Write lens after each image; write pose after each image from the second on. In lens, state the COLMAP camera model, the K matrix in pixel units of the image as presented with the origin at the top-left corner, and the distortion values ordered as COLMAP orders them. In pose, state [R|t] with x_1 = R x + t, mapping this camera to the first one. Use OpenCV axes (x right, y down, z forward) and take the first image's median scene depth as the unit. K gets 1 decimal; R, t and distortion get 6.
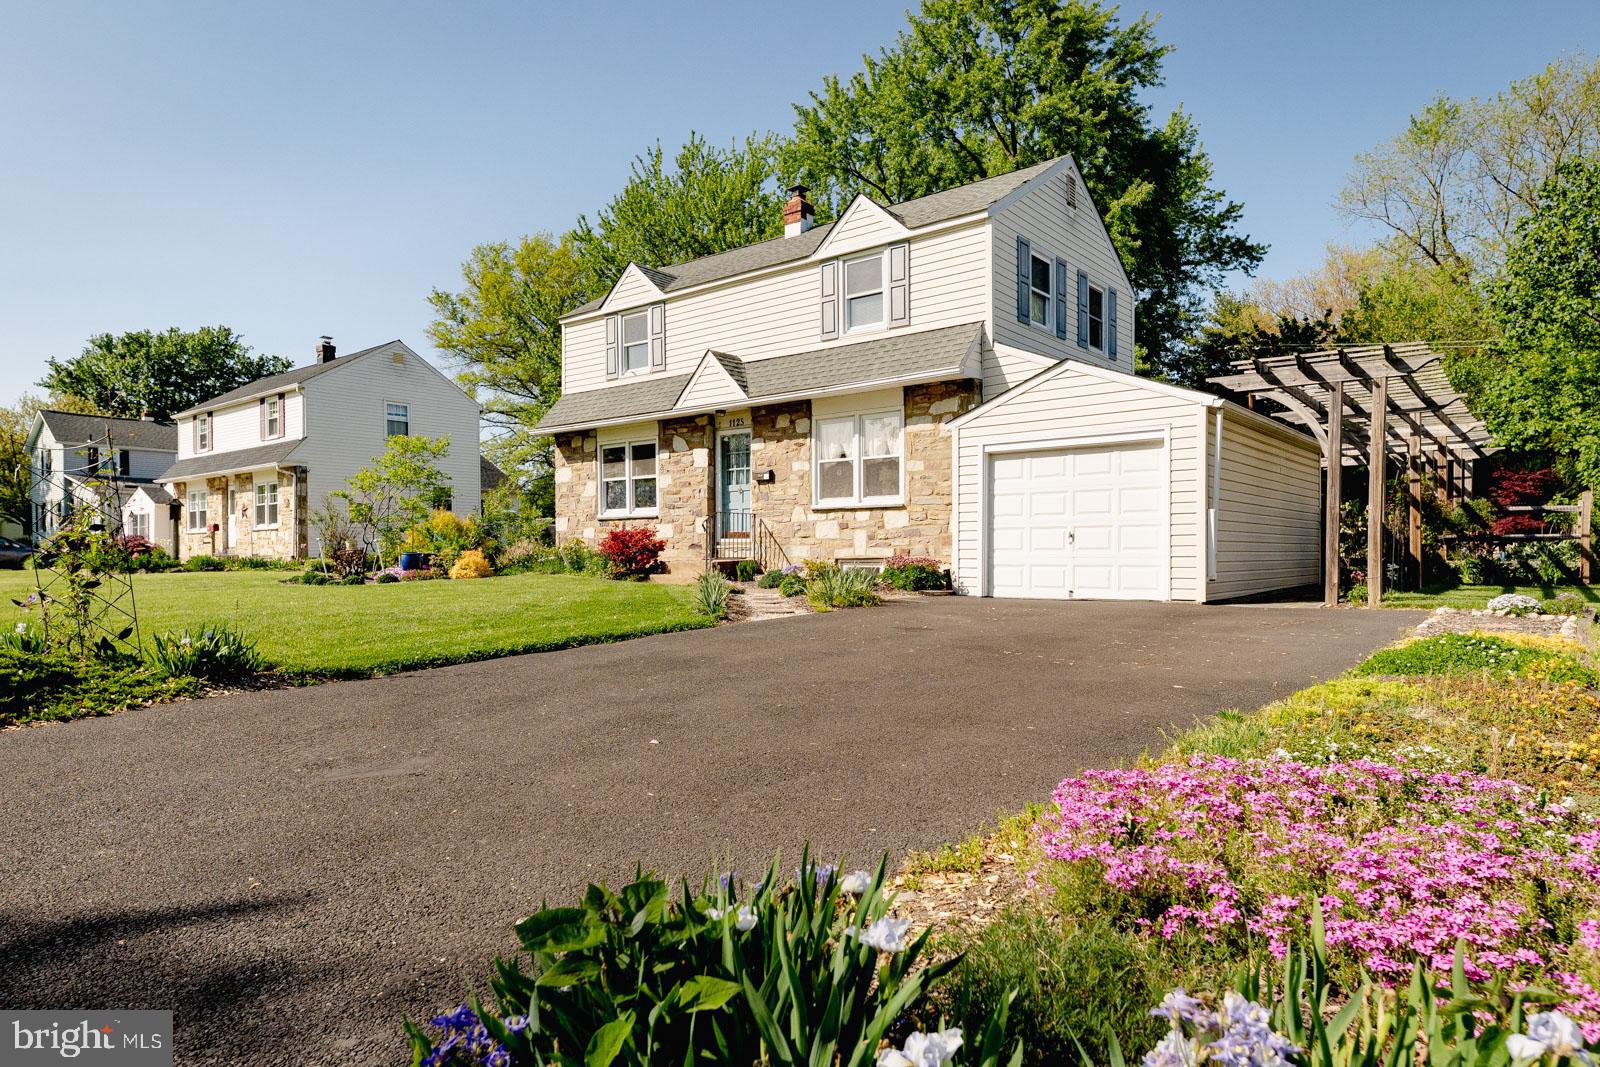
lens RADIAL K [[974.8, 0, 811.3], [0, 974.8, 546.3], [0, 0, 1]] dist [-0.001648, -0.000086]
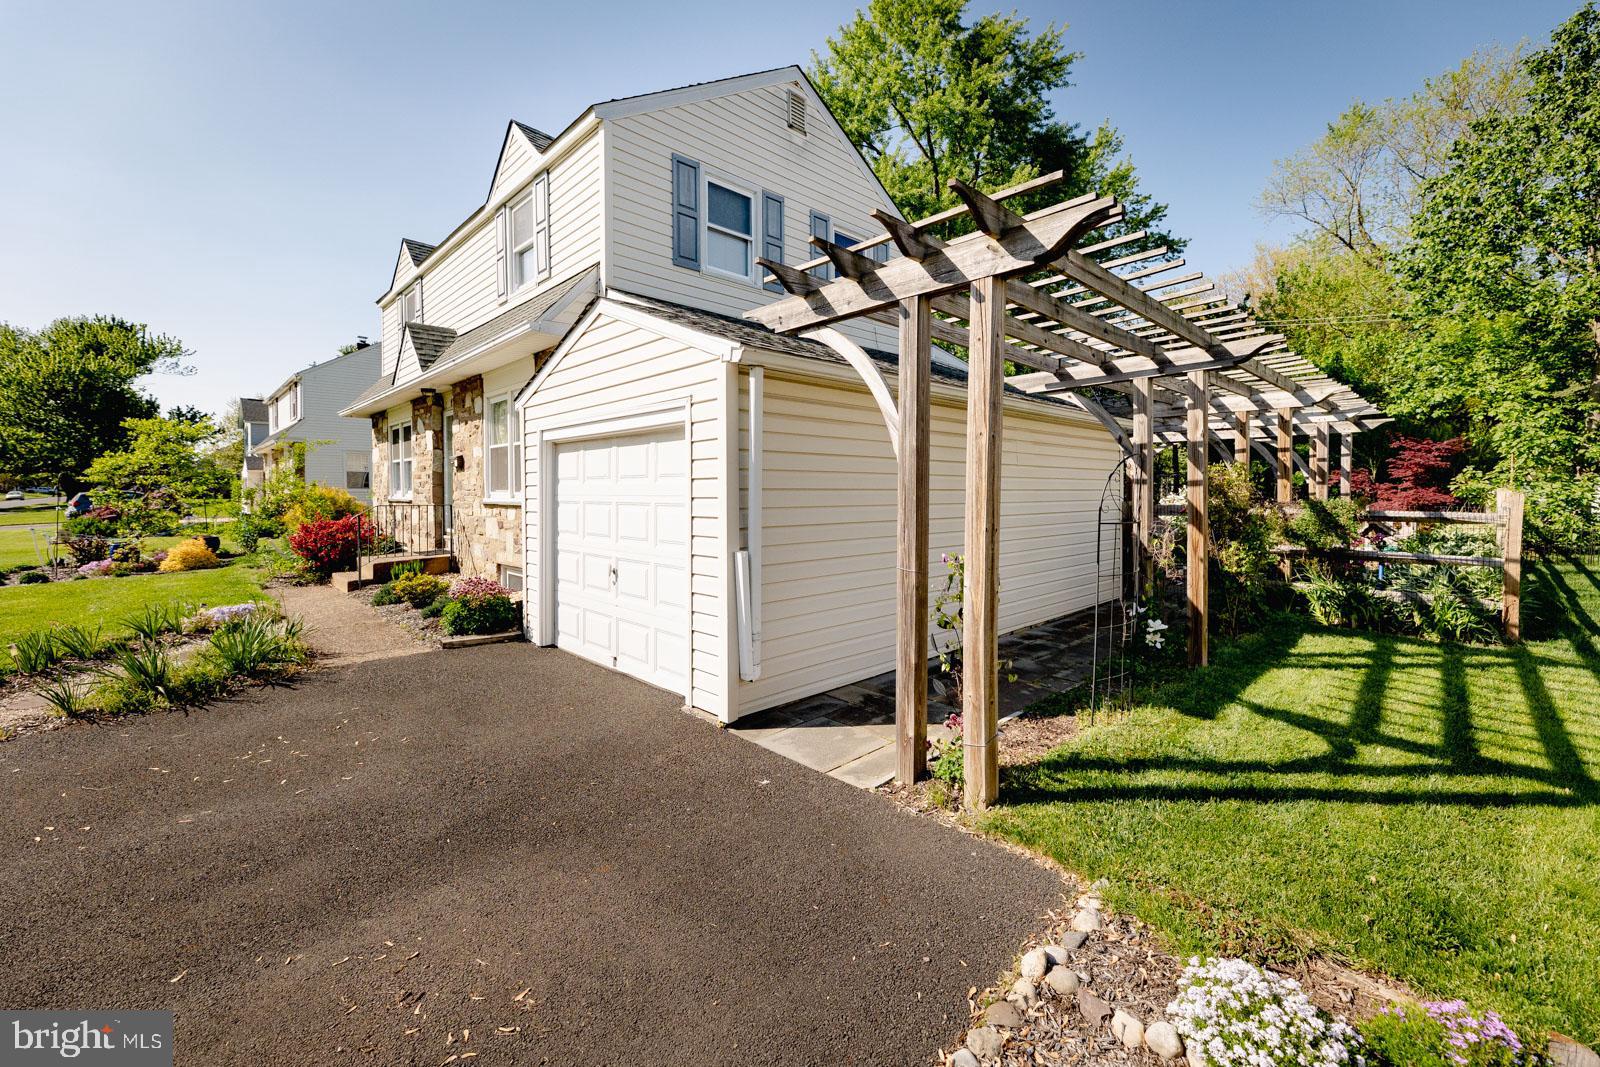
lens RADIAL K [[705.4, 0, 769.1], [0, 705.4, 490.5], [0, 0, 1]] dist [-0.001671, 0.000409]
pose [[0.991450, 0.001360, -0.130481, 0.165572], [-0.001237, 0.999999, 0.001025, -0.025280], [0.130483, -0.000855, 0.991450, 0.213046]]
